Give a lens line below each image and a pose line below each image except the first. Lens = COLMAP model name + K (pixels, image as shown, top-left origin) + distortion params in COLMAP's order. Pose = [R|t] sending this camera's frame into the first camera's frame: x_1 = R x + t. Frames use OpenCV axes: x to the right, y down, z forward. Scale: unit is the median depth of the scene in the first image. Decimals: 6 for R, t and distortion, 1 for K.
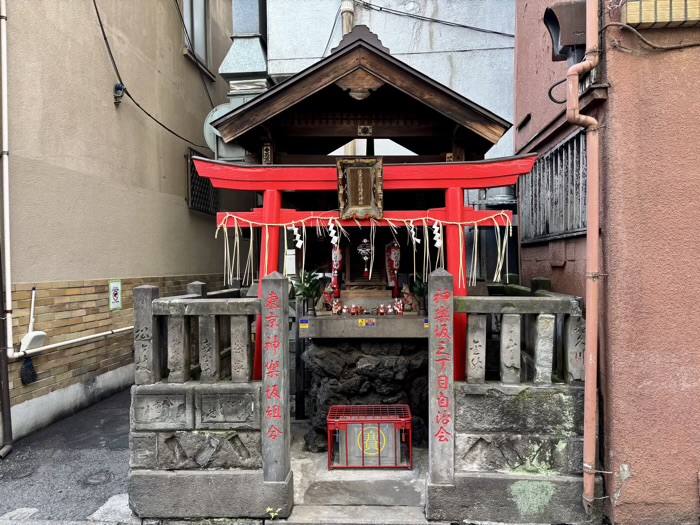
lens RADIAL K [[521.4, 0, 354.3], [0, 521.4, 263.3], [0, 0, 1]] dist [0.026140, -0.017939]
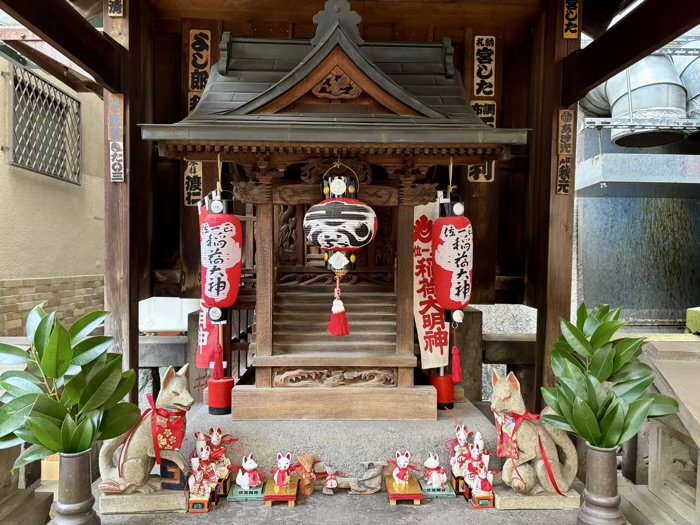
lens RADIAL K [[521.4, 0, 353.5], [0, 521.4, 261.7], [0, 0, 1]] dist [0.026140, -0.017939]
pose [[0.995737, 0.016207, 0.090808, 0.009091], [-0.017693, 0.999722, 0.015580, -0.016601], [-0.090530, -0.017120, 0.995747, 0.982291]]
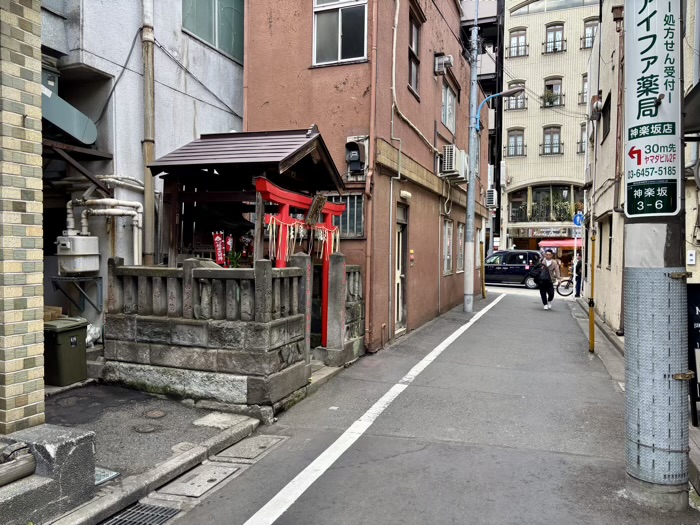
lens RADIAL K [[521.4, 0, 356.2], [0, 521.4, 260.6], [0, 0, 1]] dist [0.026140, -0.017939]
pose [[0.288697, 0.001032, 0.957420, -1.802003], [-0.019944, 0.999789, 0.004937, 0.031834], [-0.957213, -0.020520, 0.288657, 0.290373]]
